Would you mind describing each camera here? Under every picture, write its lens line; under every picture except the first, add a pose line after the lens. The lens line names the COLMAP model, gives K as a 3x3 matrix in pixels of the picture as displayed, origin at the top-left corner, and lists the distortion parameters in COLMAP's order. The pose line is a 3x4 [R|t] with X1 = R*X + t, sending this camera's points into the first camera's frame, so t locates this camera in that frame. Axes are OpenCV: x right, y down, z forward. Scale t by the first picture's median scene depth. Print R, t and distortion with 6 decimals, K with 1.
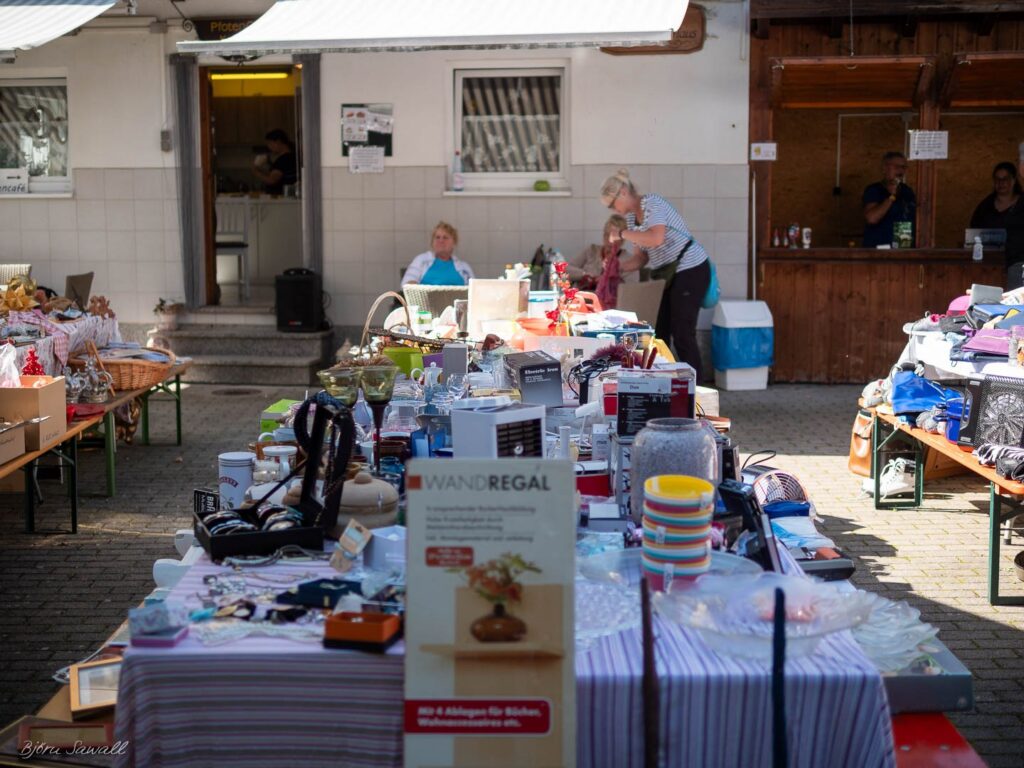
lens RADIAL K [[1490.3, 0, 512.0], [0, 1490.3, 384.0], [0, 0, 1]] dist [0.010827, -0.019340]
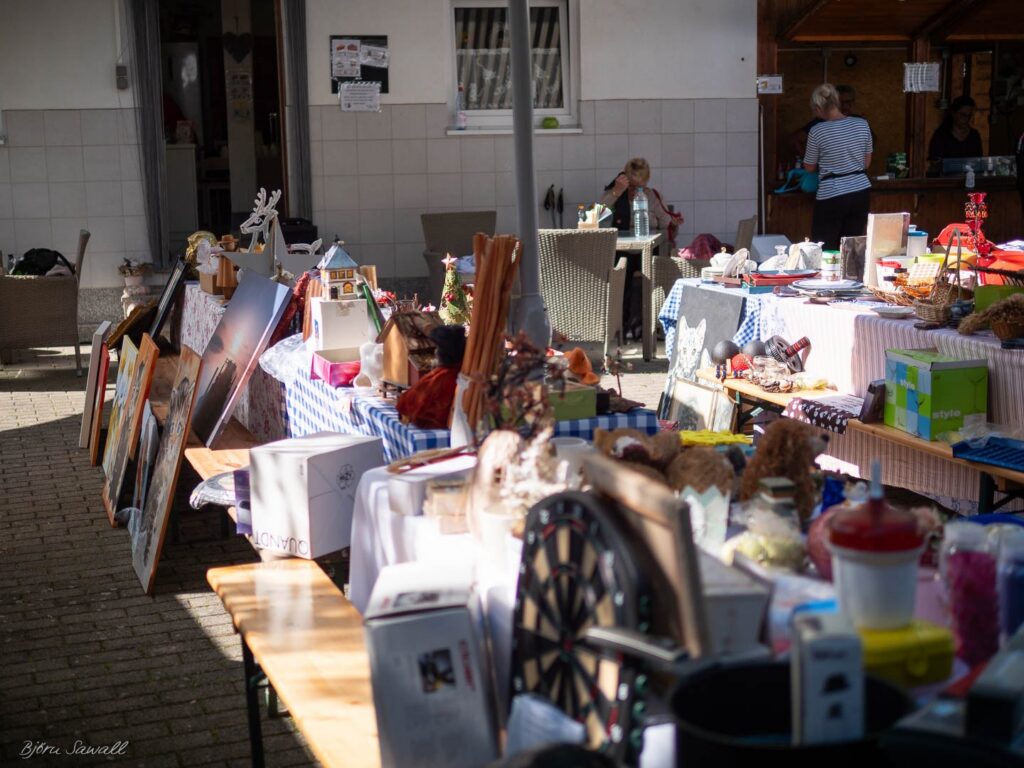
lens RADIAL K [[1490.3, 0, 512.0], [0, 1490.3, 384.0], [0, 0, 1]] dist [0.010827, -0.019340]
pose [[0.945671, -0.069019, 0.317715, -0.318483], [0.057784, 0.997330, 0.044664, -0.010303], [-0.319949, -0.023879, 0.947134, 0.100662]]
